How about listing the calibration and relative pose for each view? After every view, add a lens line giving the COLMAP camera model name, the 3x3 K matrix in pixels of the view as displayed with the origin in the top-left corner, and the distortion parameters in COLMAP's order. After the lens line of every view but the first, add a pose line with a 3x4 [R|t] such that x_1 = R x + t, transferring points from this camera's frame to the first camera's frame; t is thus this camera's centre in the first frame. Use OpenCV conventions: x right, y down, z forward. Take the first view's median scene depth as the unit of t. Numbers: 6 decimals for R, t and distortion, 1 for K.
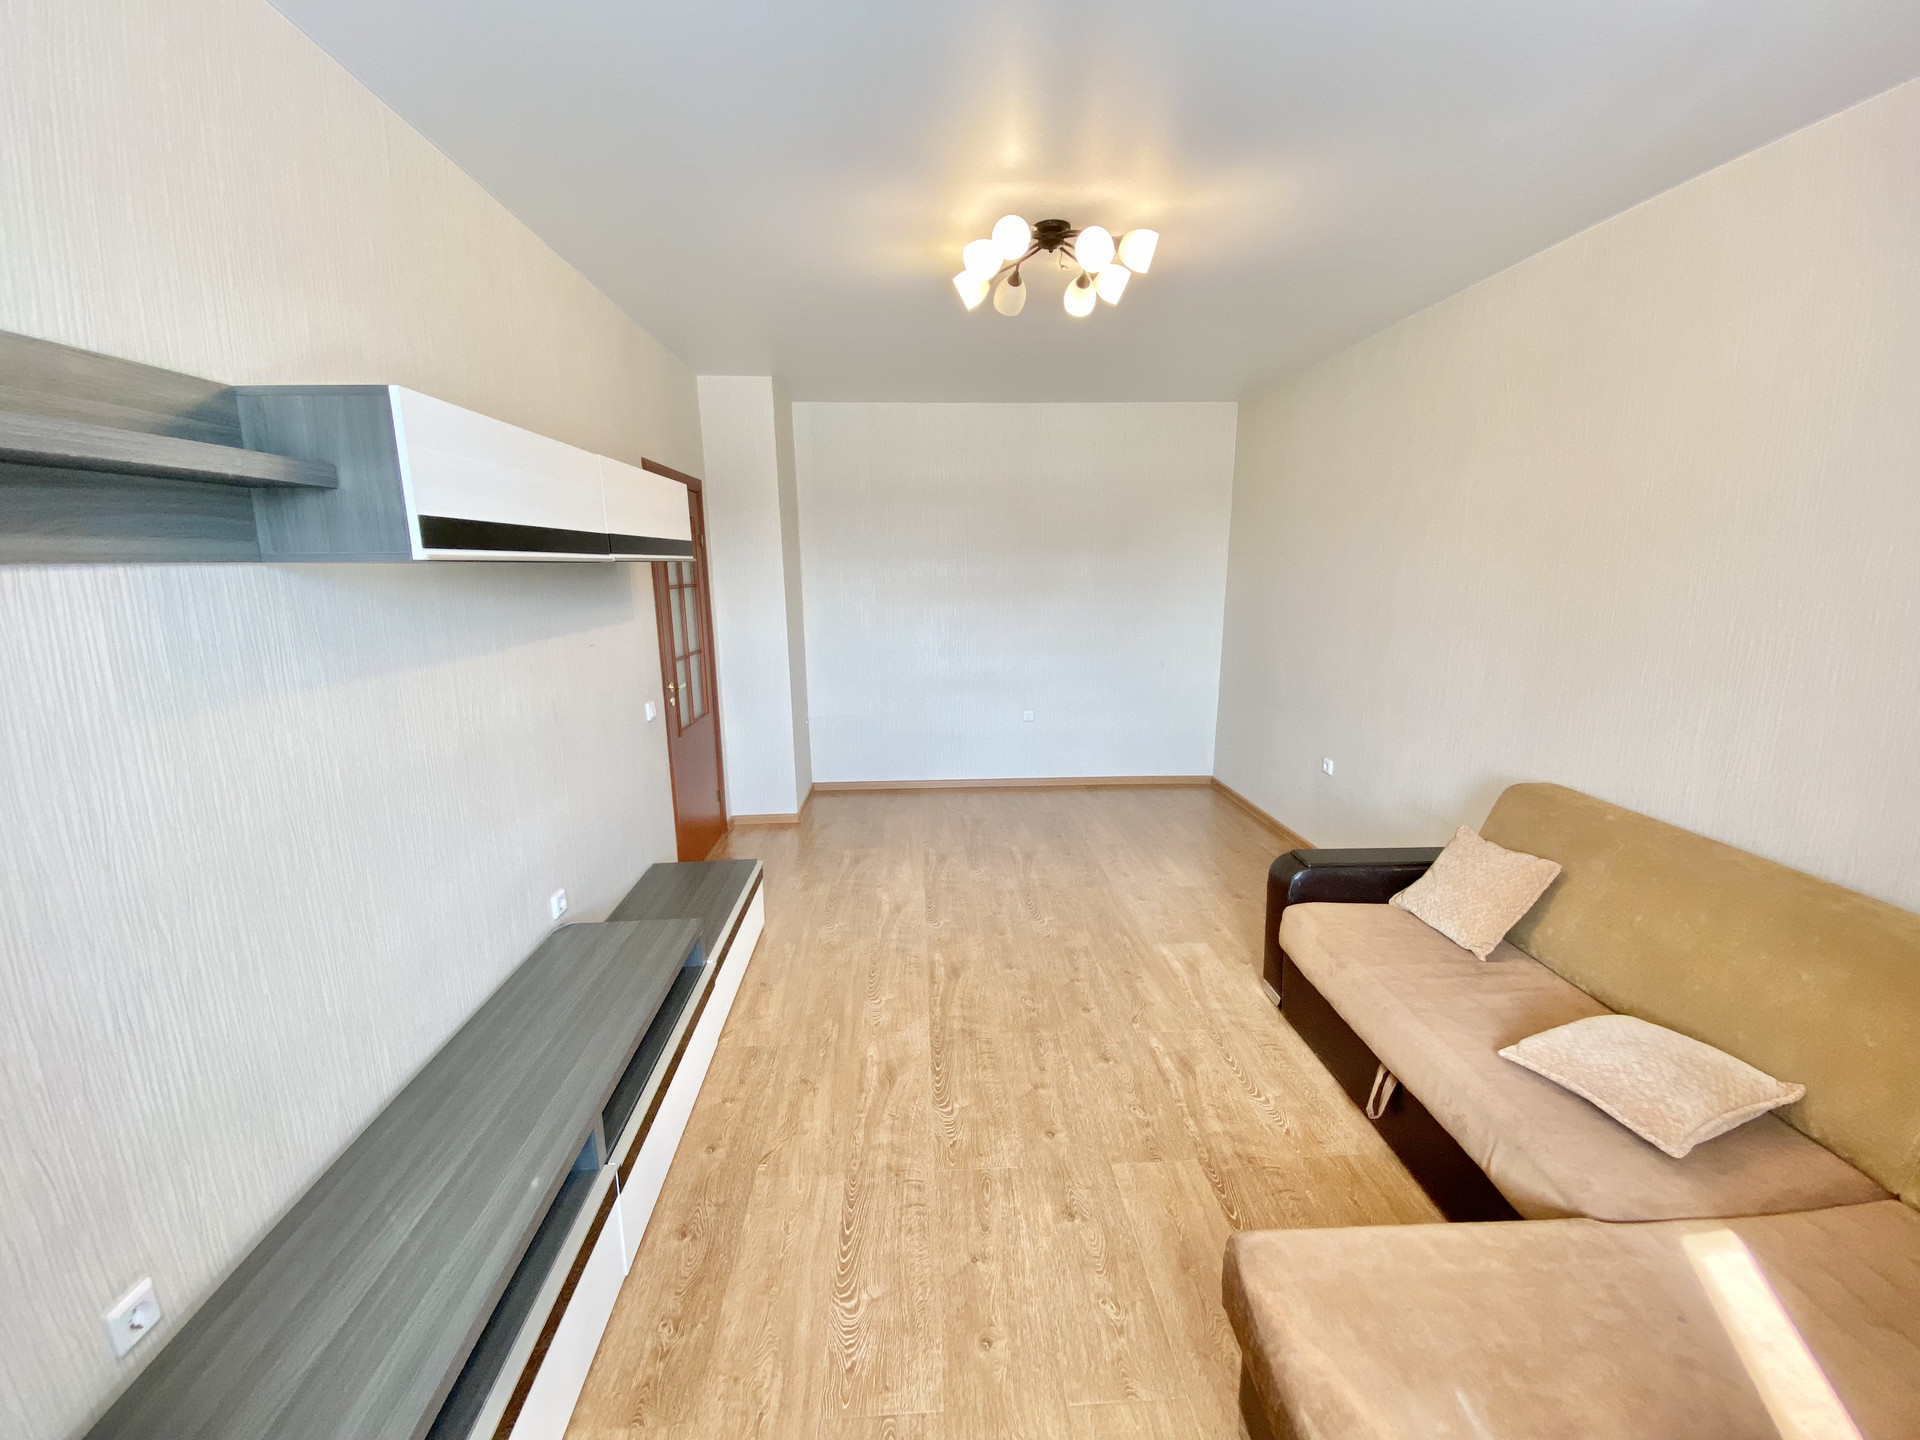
lens RADIAL K [[811.8, 0, 962.4], [0, 811.8, 628.5], [0, 0, 1]] dist [0.072034, -0.036462]
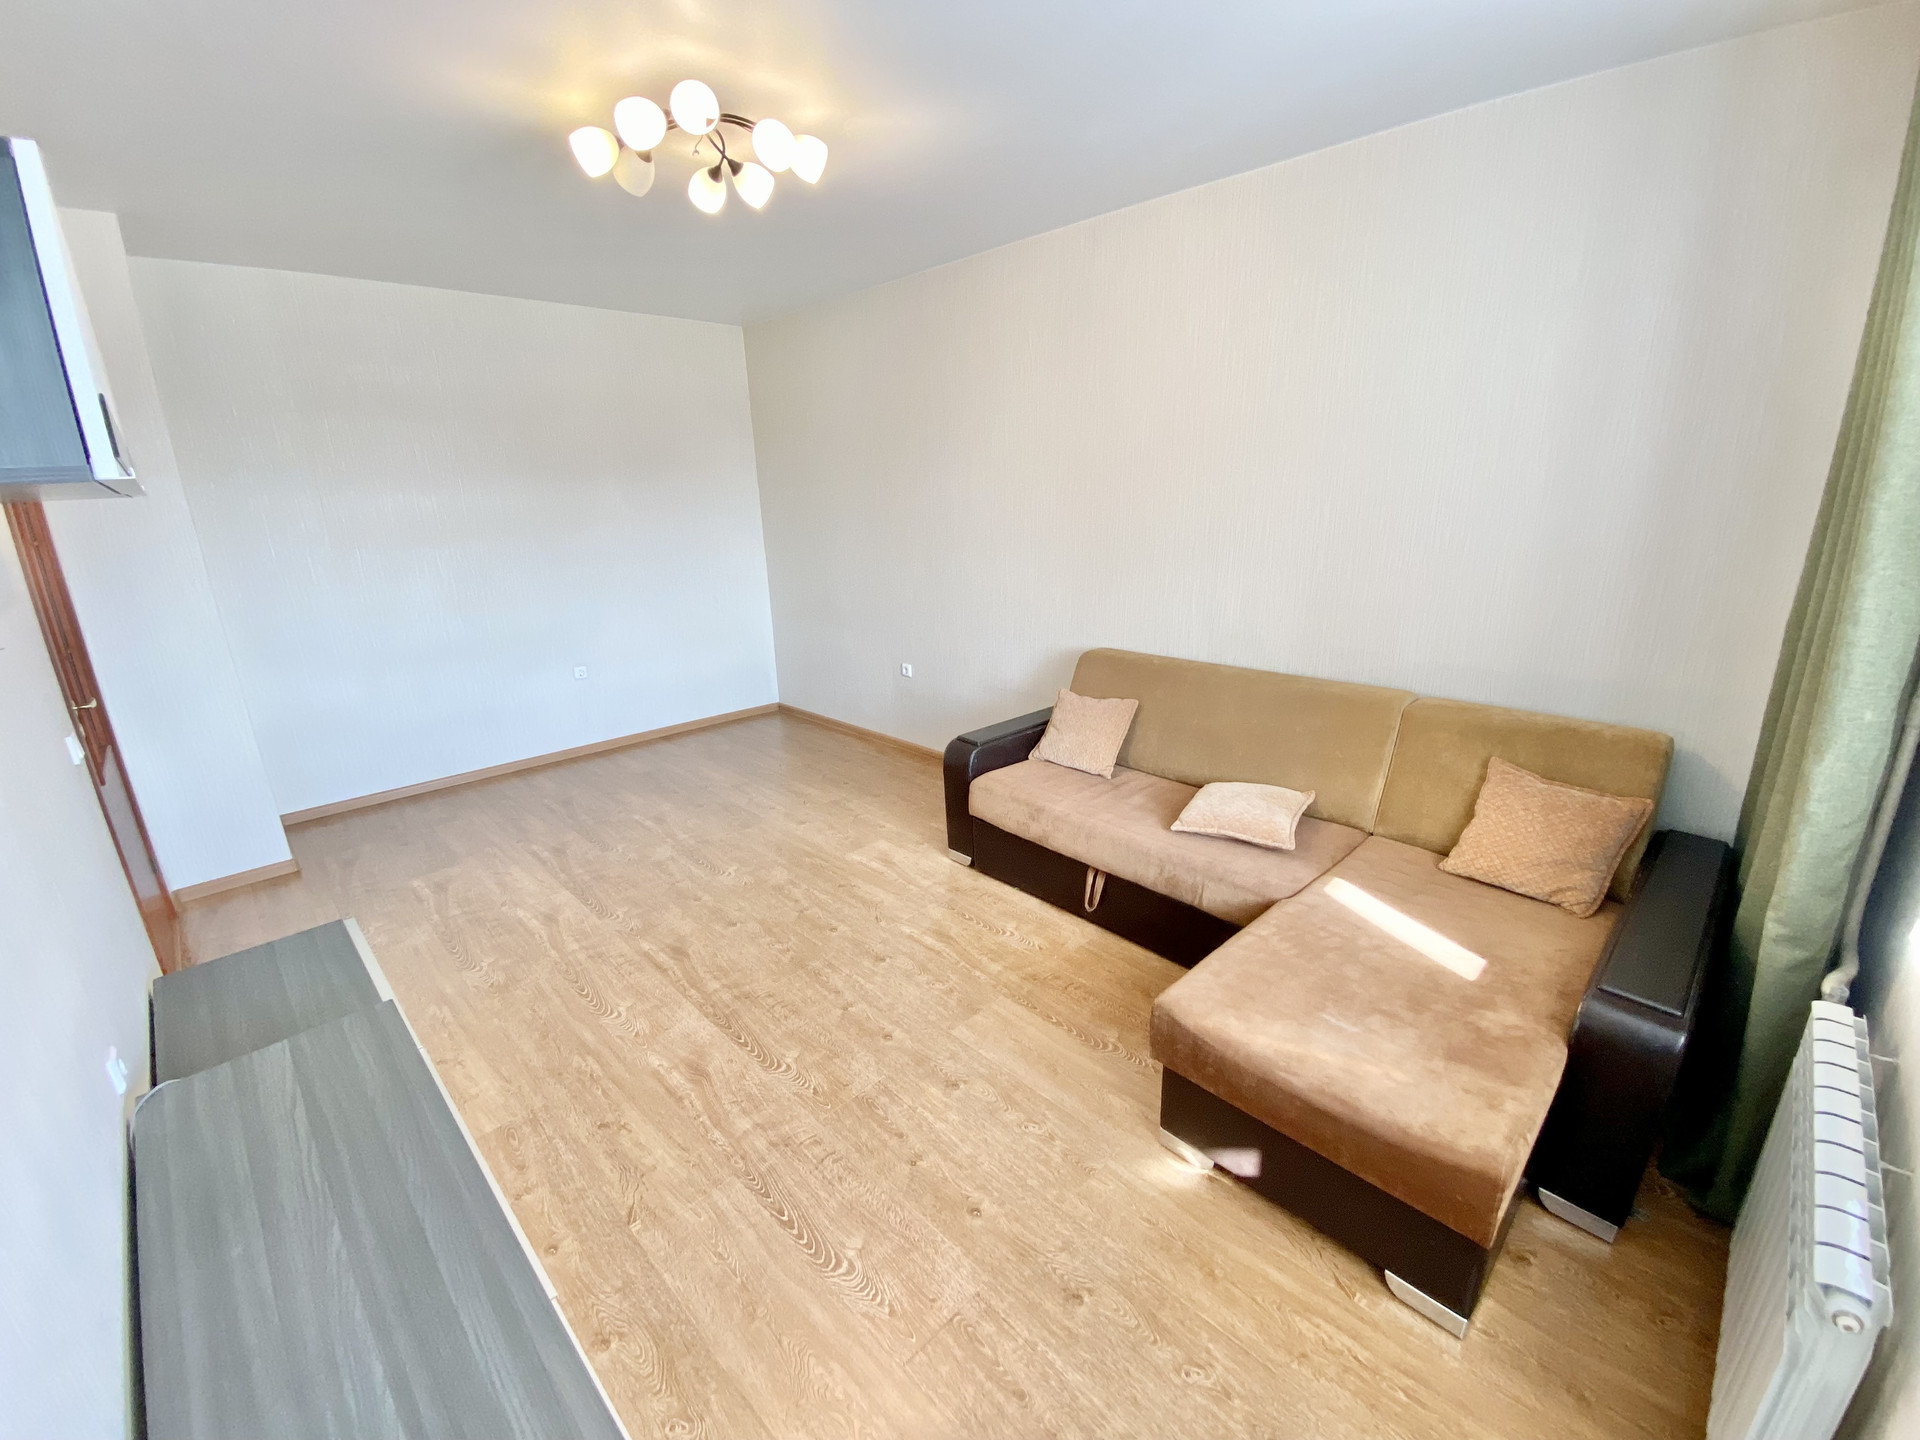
lens RADIAL K [[811.8, 0, 962.4], [0, 811.8, 628.5], [0, 0, 1]] dist [0.072034, -0.036462]
pose [[0.755002, -0.128227, 0.643063, -0.410977], [0.078787, 0.991328, 0.105170, -0.008166], [-0.650972, -0.028739, 0.758558, 0.151467]]
